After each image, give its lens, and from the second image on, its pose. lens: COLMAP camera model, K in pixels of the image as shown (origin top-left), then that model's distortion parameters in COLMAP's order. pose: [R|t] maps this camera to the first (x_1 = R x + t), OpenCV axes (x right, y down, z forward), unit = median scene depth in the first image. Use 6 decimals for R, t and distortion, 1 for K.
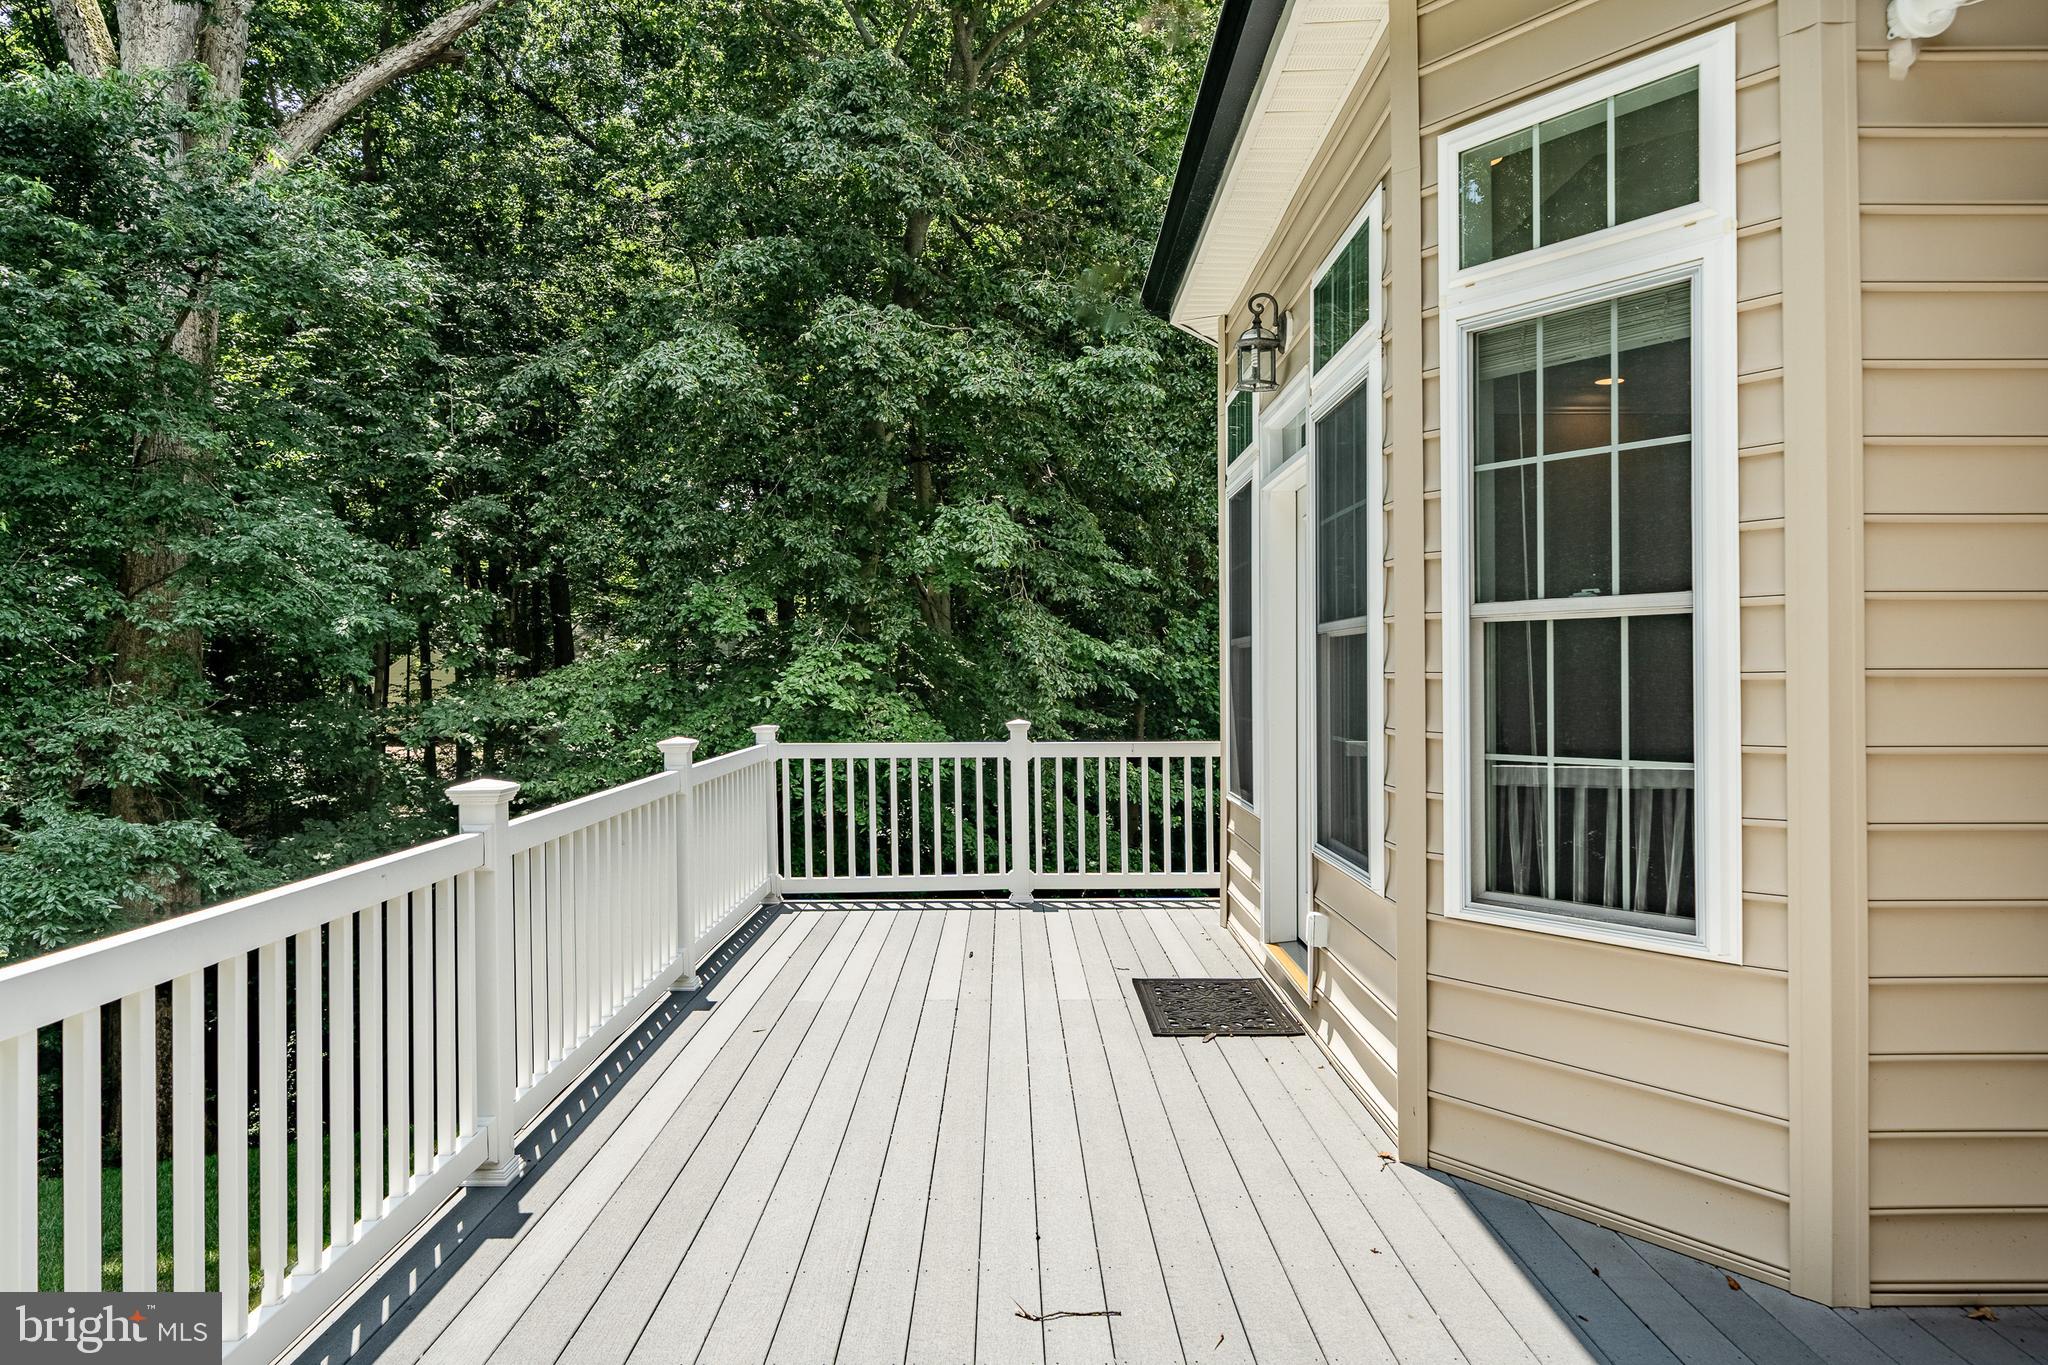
lens RADIAL K [[1244.6, 0, 1020.5], [0, 1244.6, 673.7], [0, 0, 1]] dist [0.000818, 0.000159]
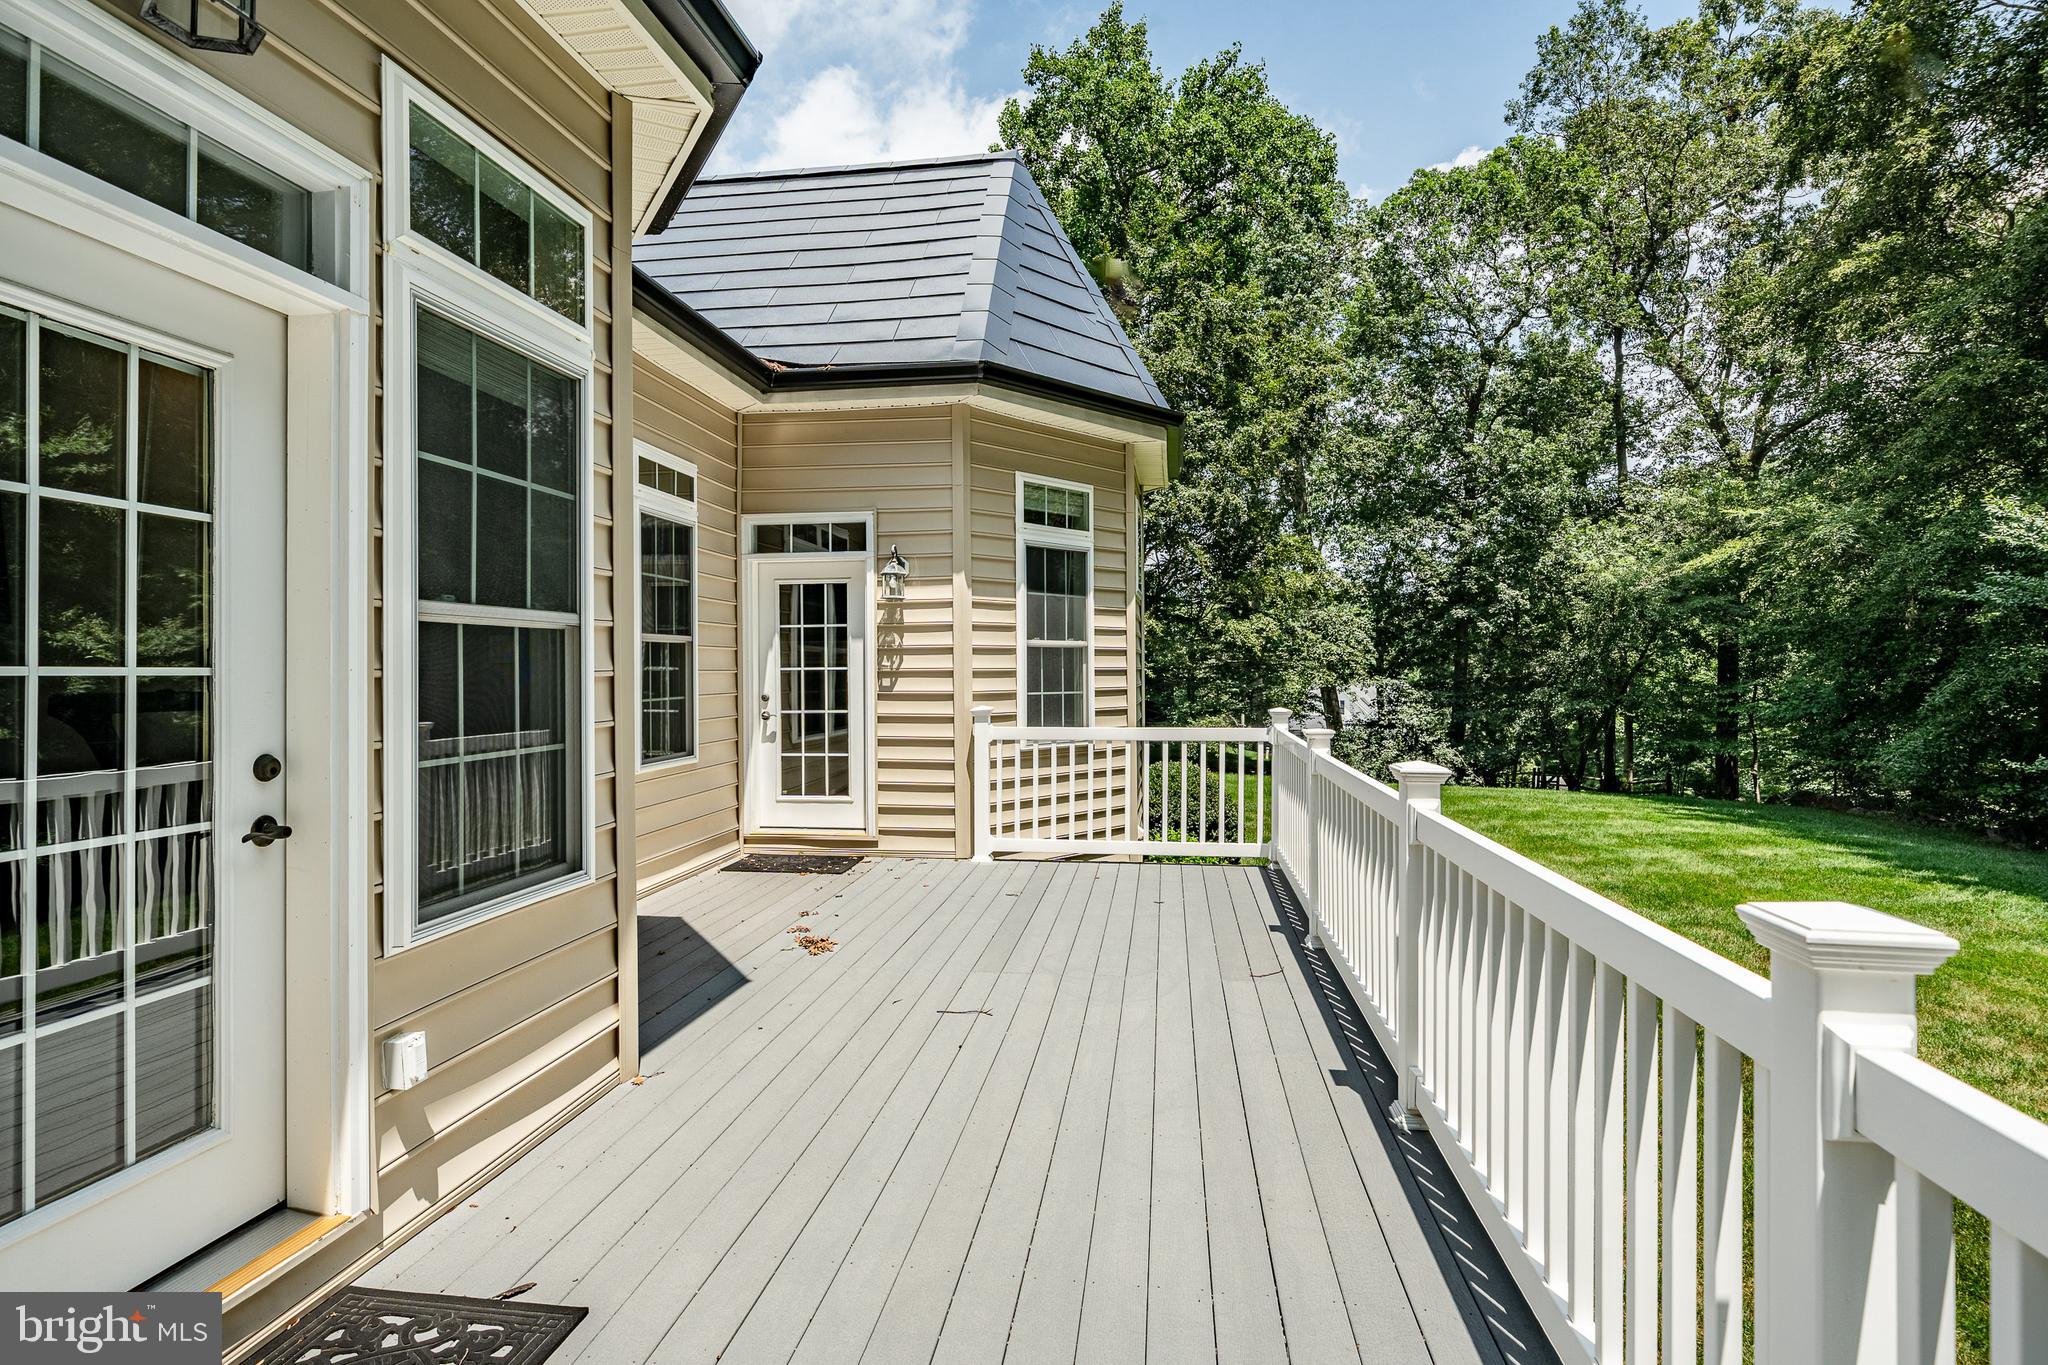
lens RADIAL K [[1060.8, 0, 1018.3], [0, 1060.8, 673.1], [0, 0, 1]] dist [0.000197, 0.000006]
pose [[-0.987694, 0.005362, 0.156306, -0.246601], [0.007424, 0.999893, 0.012606, -0.008038], [-0.156221, 0.013612, -0.987628, 2.180421]]
